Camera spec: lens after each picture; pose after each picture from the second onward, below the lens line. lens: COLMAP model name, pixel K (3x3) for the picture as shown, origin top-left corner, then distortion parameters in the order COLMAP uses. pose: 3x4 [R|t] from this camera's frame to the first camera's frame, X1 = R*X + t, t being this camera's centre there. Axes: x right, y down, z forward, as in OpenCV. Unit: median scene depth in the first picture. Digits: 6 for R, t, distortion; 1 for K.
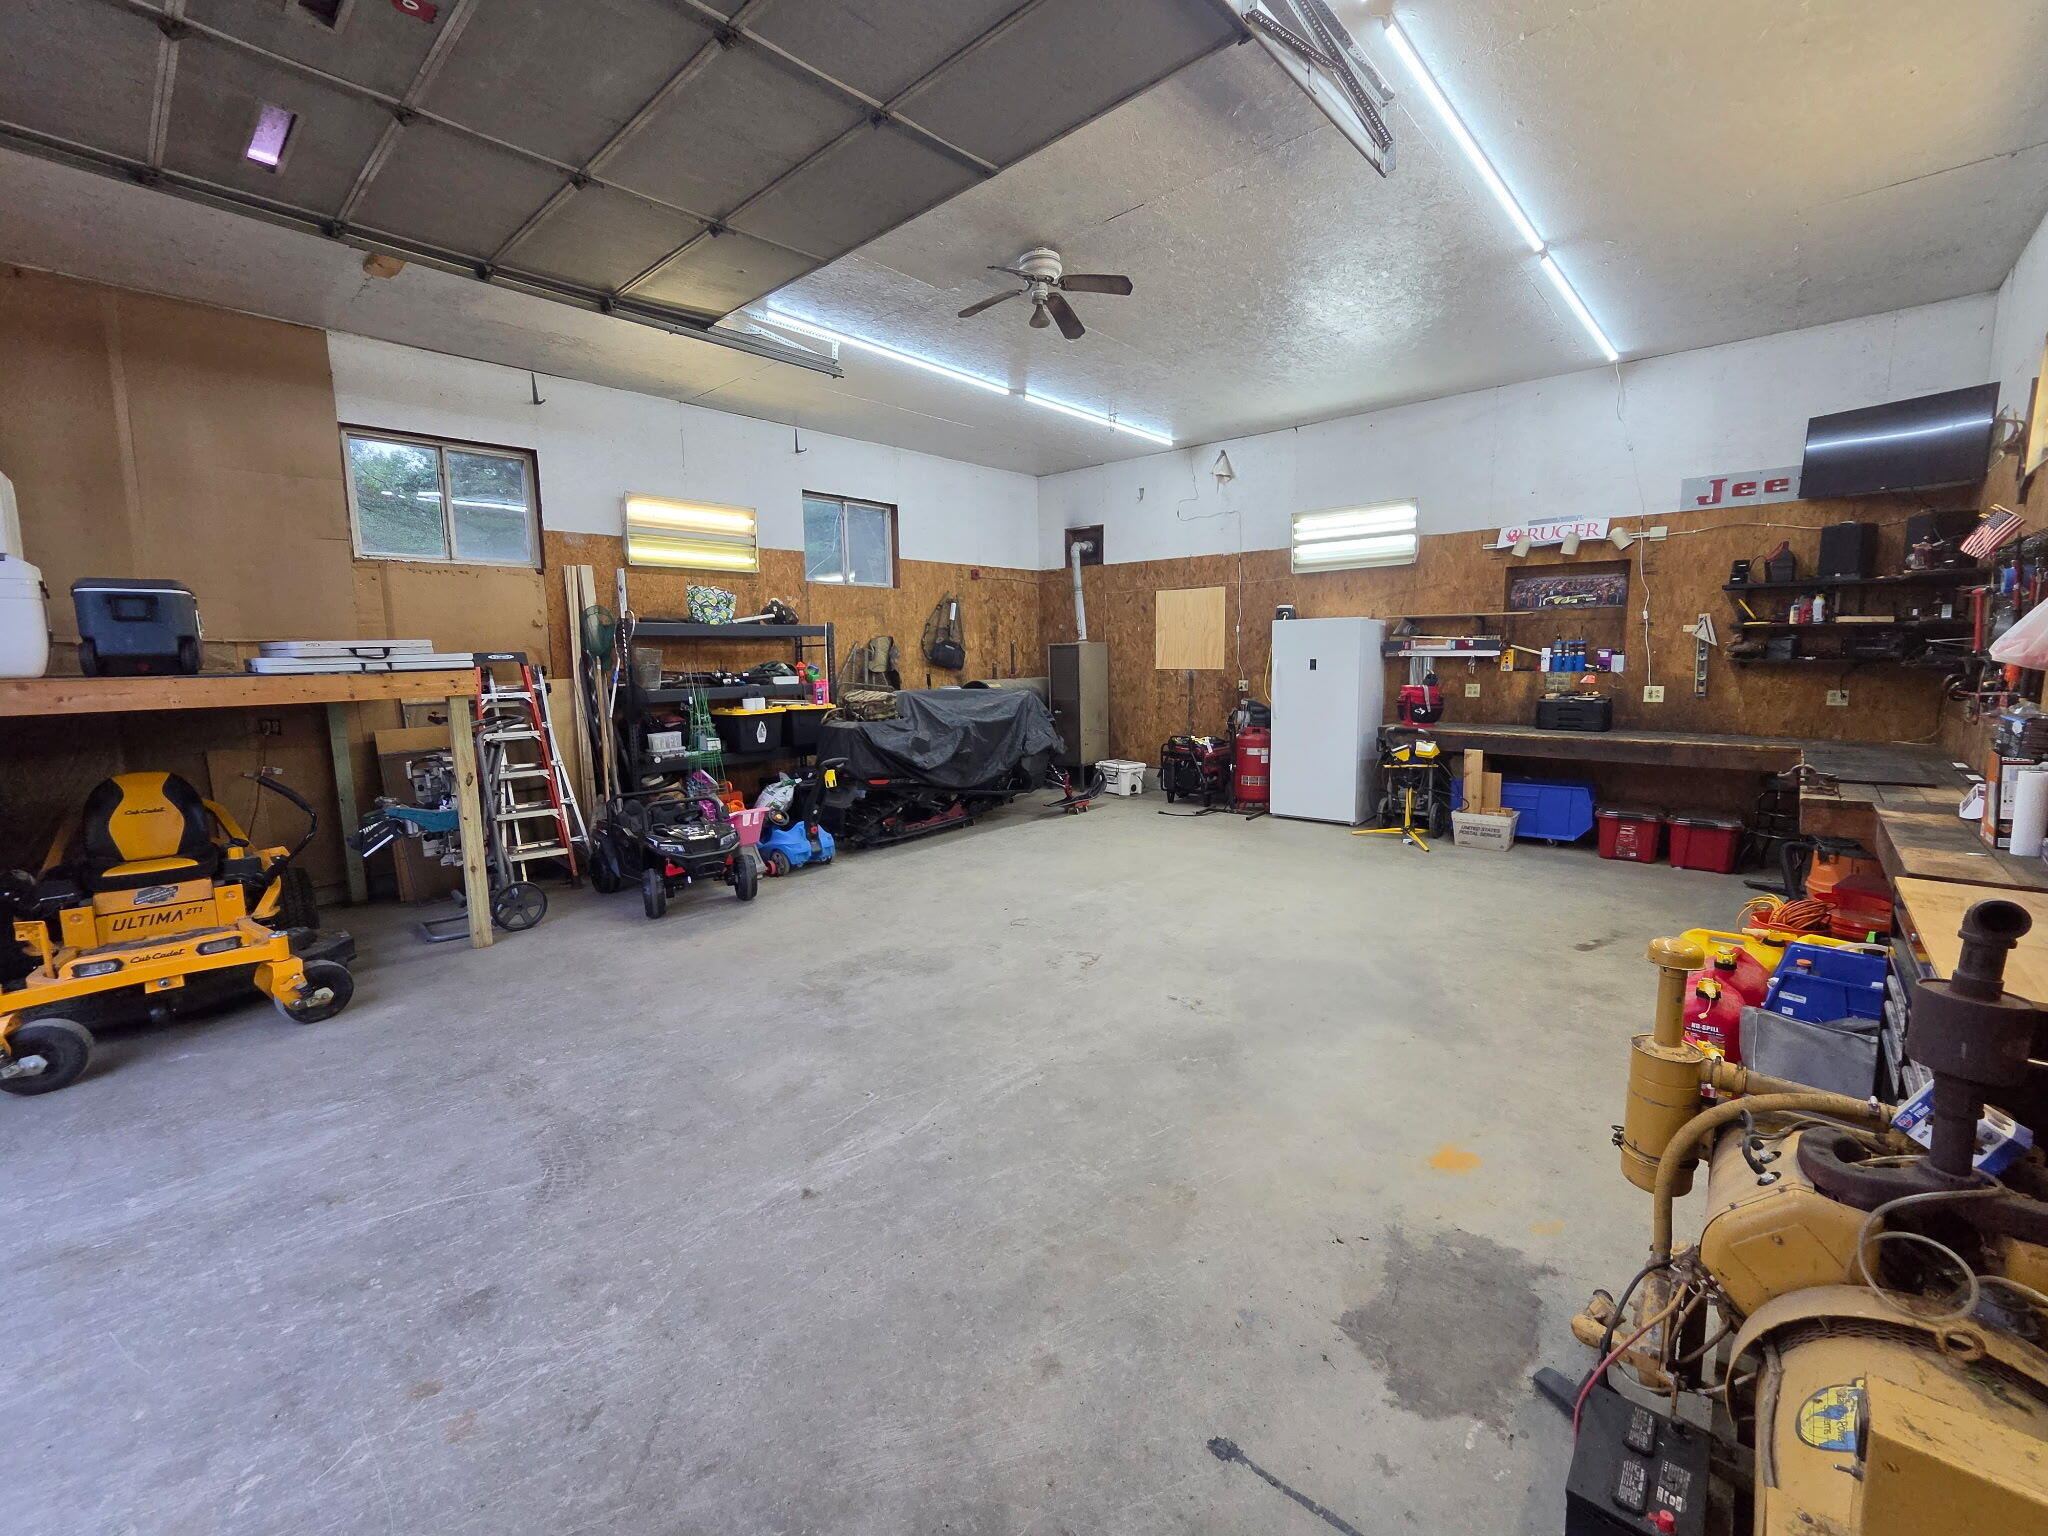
lens RADIAL K [[848.9, 0, 1034.1], [0, 848.9, 754.5], [0, 0, 1]] dist [-0.002916, -0.000145]
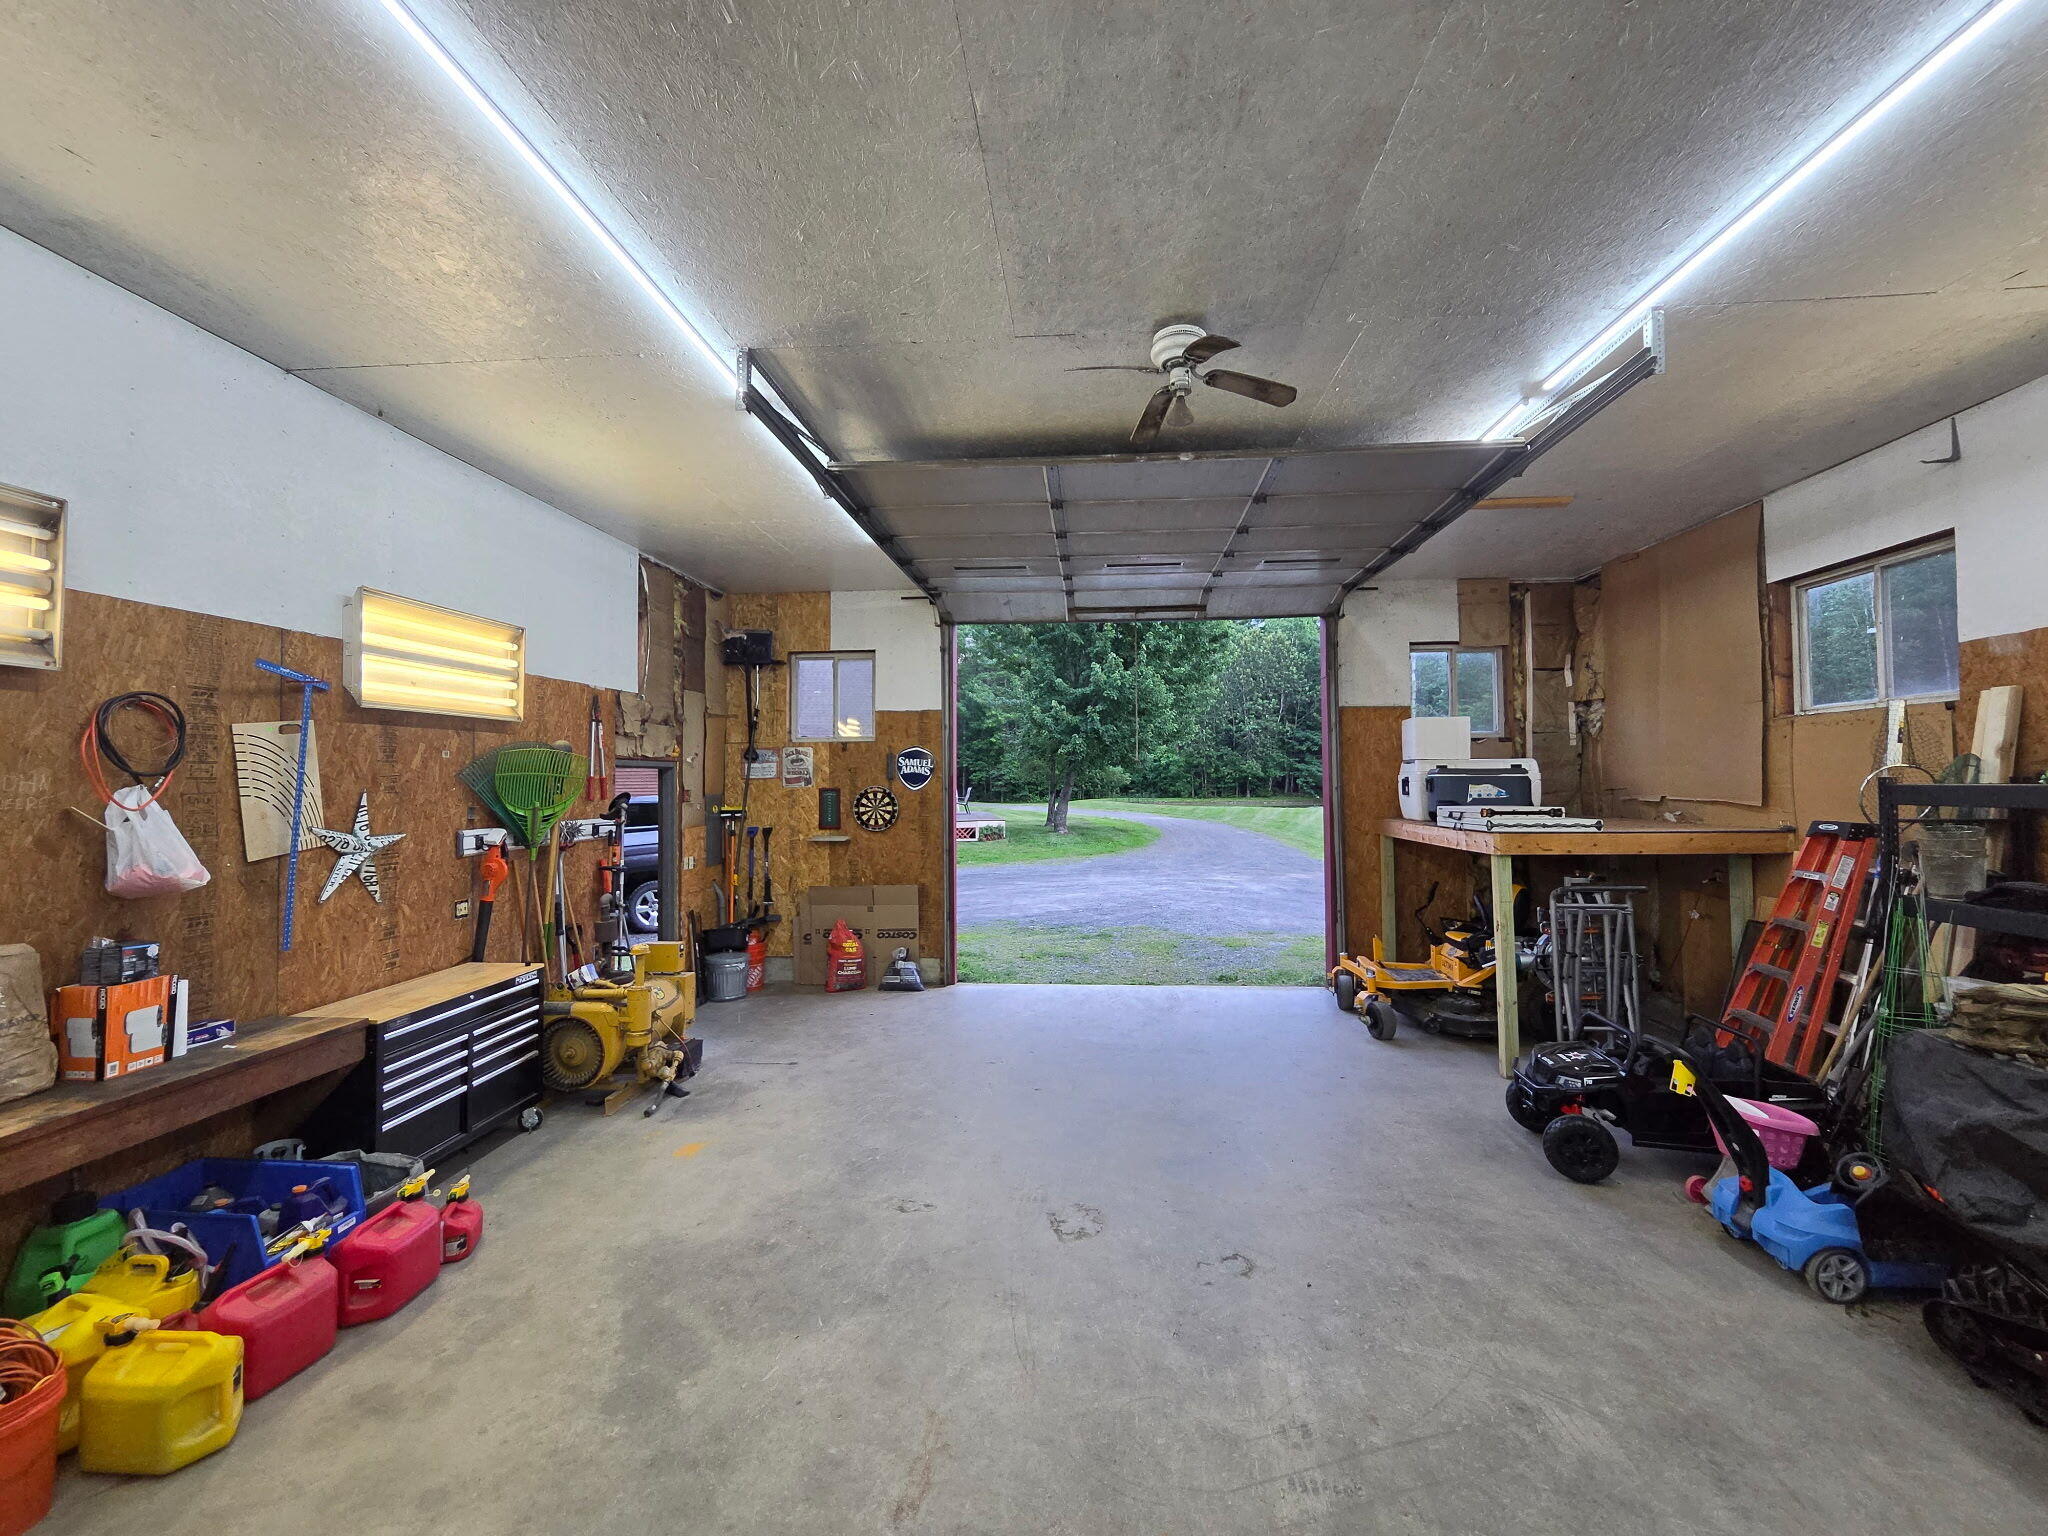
lens RADIAL K [[848.9, 0, 1034.1], [0, 848.9, 754.5], [0, 0, 1]] dist [-0.002916, -0.000145]
pose [[-0.791110, 0.000446, -0.611674, 0.516736], [-0.055261, 0.995858, 0.072198, -0.237183], [0.609173, 0.090918, -0.787808, 1.398972]]
